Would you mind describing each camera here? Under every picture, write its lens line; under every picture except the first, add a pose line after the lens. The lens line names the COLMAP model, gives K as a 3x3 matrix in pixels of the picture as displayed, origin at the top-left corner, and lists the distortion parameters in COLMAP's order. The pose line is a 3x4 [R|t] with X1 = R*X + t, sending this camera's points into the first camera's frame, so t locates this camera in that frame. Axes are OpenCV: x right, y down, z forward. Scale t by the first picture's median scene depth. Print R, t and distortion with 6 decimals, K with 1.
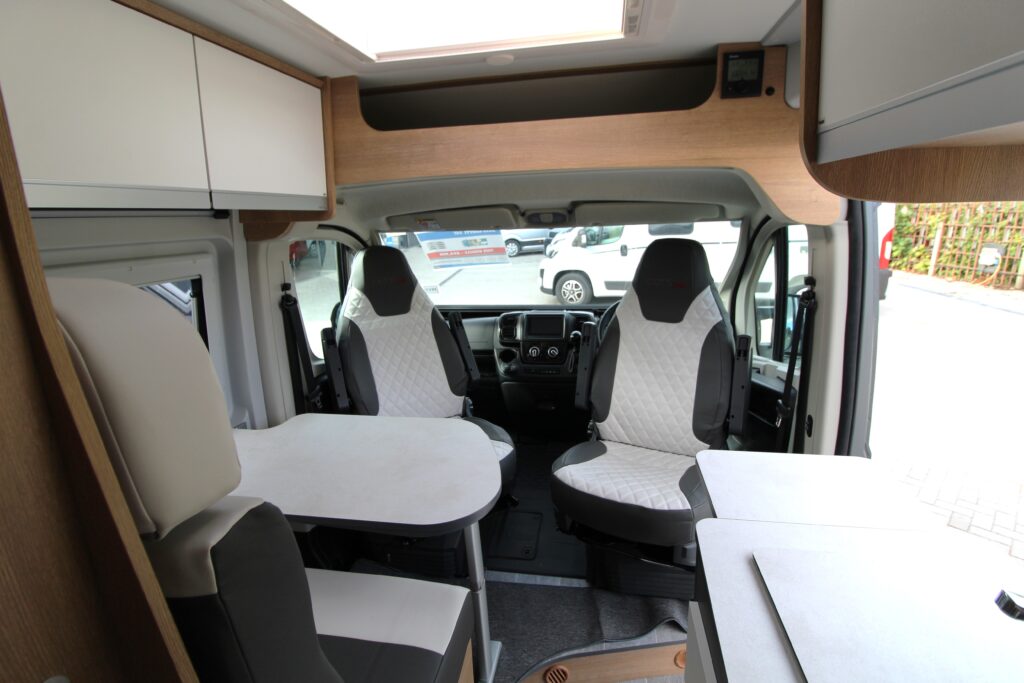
lens RADIAL K [[479.8, 0, 517.4], [0, 479.8, 333.9], [0, 0, 1]] dist [0.000002, -0.013692]
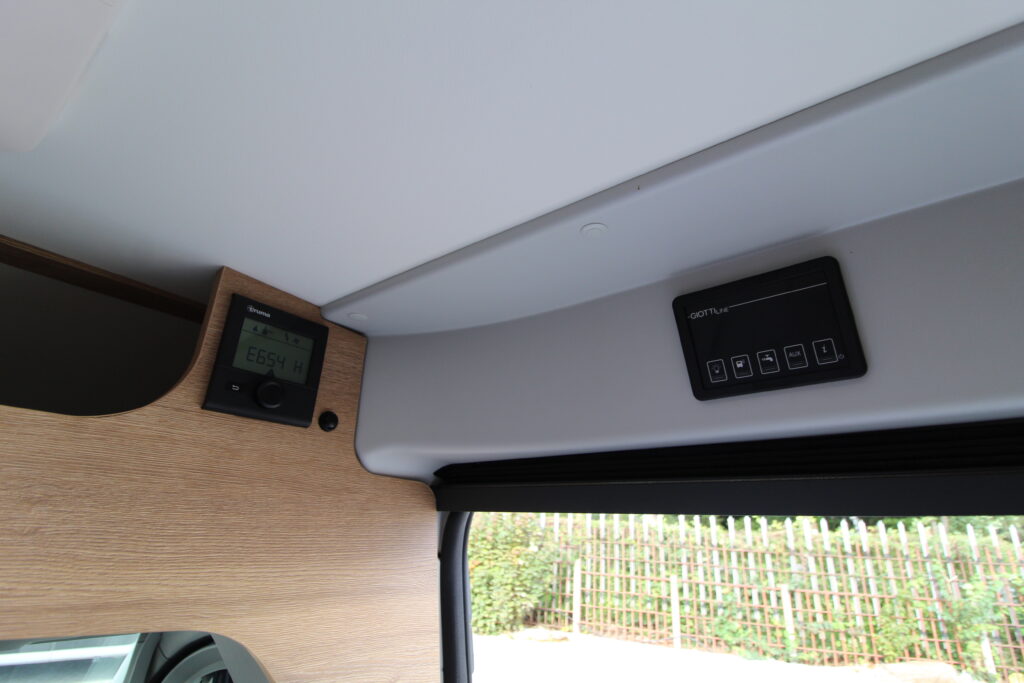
lens RADIAL K [[479.8, 0, 517.4], [0, 479.8, 333.9], [0, 0, 1]] dist [0.000002, -0.013692]
pose [[0.451728, 0.367535, 0.812933, 0.131349], [0.167858, 0.859914, -0.482050, -0.188251], [-0.876223, 0.354212, 0.326753, 0.378542]]
